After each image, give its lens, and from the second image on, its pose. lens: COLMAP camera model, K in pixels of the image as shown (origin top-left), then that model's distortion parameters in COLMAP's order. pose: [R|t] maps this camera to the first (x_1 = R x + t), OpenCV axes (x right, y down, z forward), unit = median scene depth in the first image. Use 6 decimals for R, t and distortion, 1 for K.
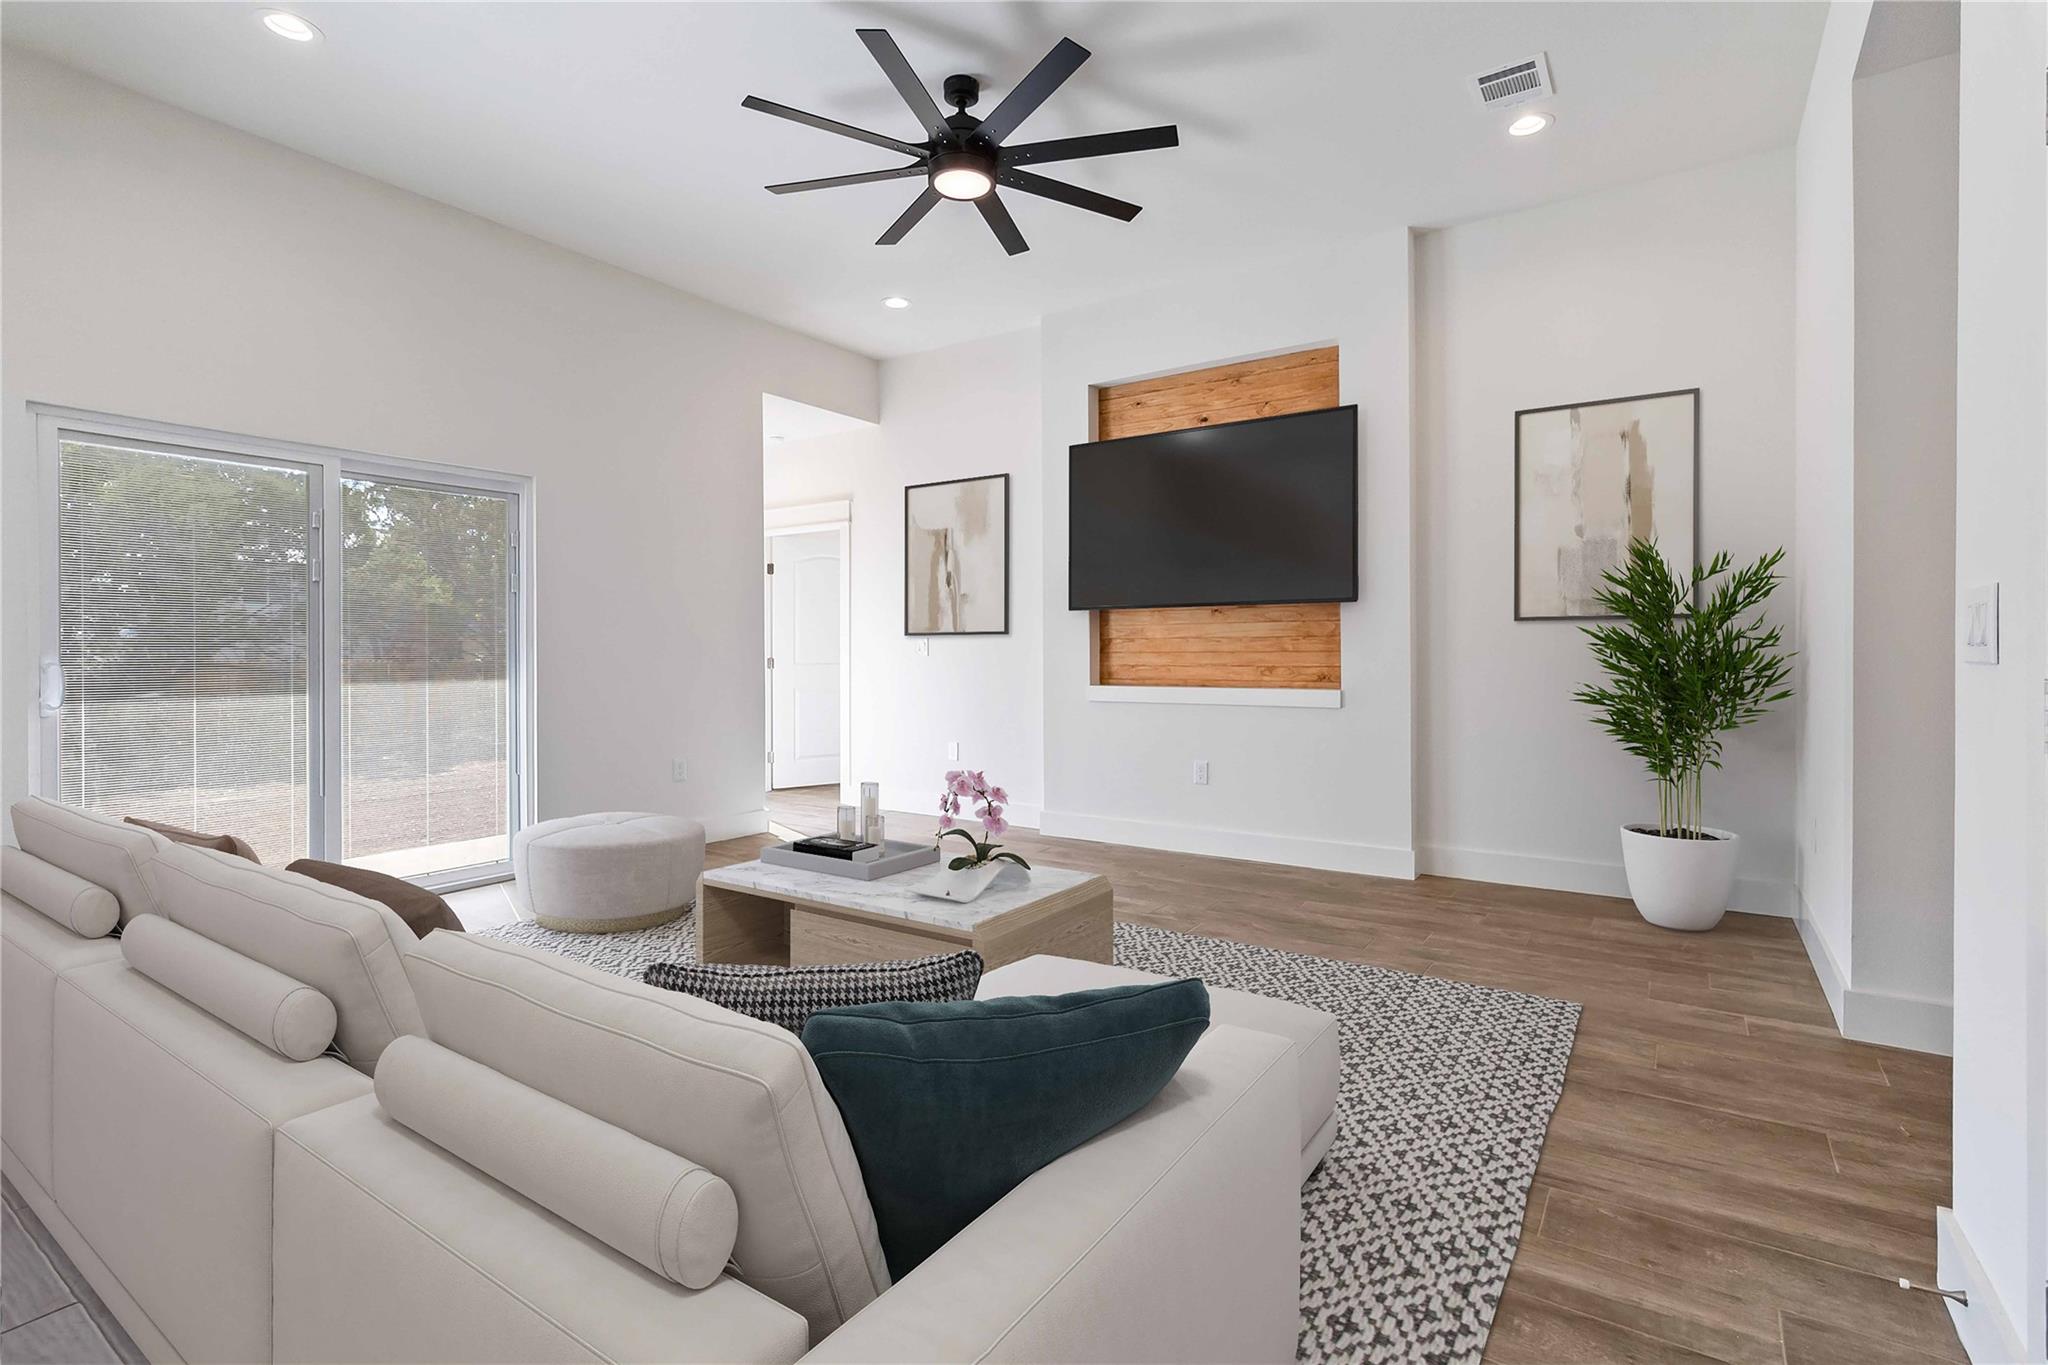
lens RADIAL K [[970.0, 0, 1032.6], [0, 970.0, 651.0], [0, 0, 1]] dist [0.002681, 0.000955]
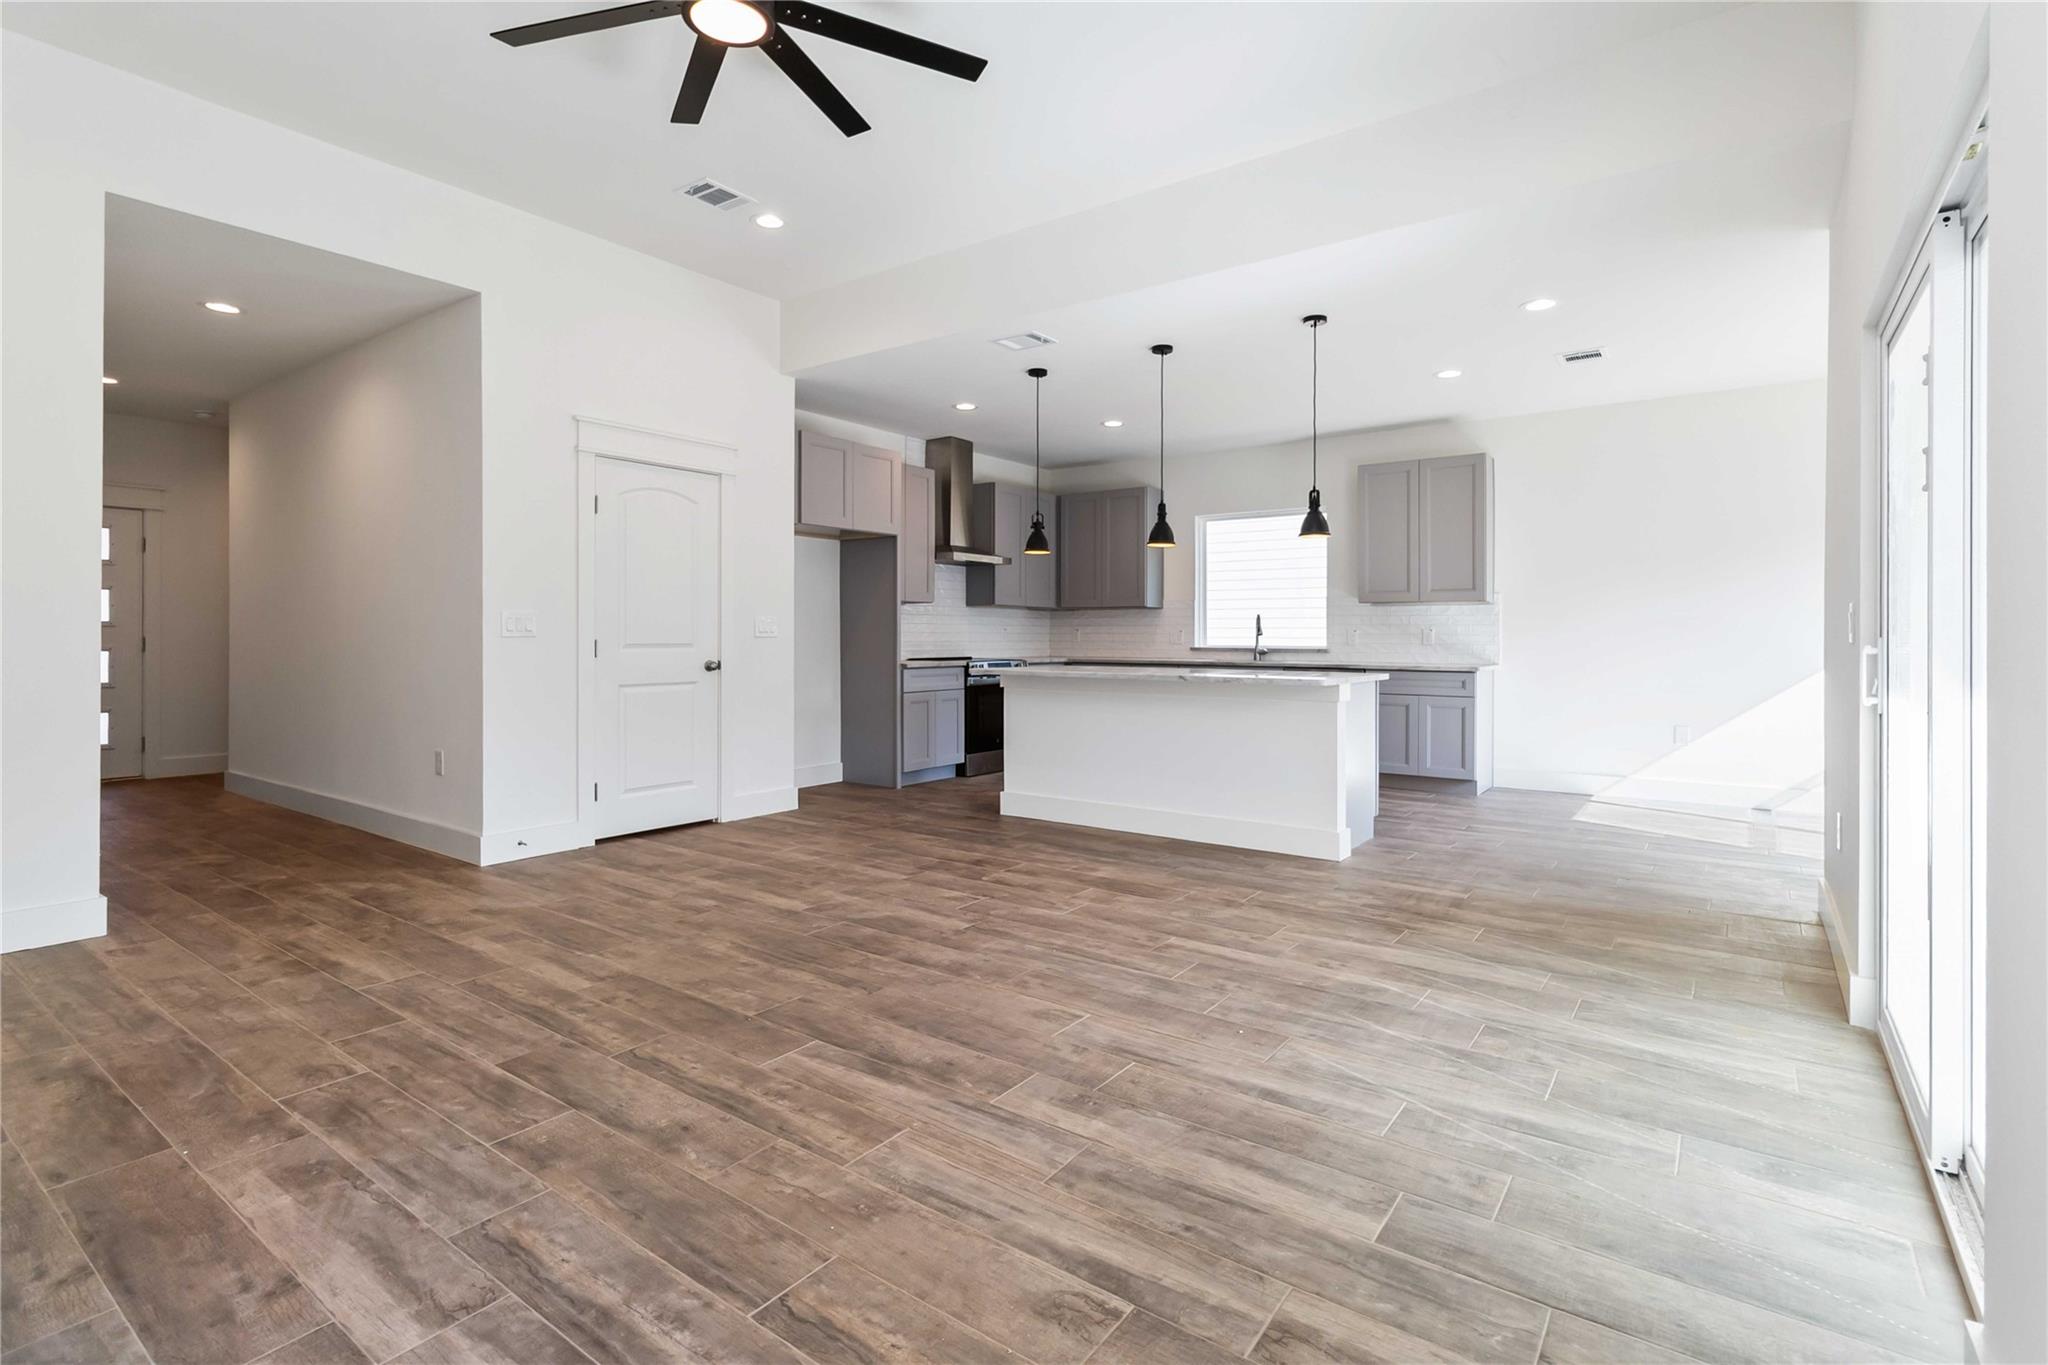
lens RADIAL K [[974.4, 0, 1036.7], [0, 974.4, 645.2], [0, 0, 1]] dist [-0.002253, 0.001068]
pose [[-0.999378, -0.000714, 0.035253, -0.224608], [-0.000415, 0.999964, 0.008504, 0.003135], [-0.035258, 0.008484, -0.999342, 1.169865]]
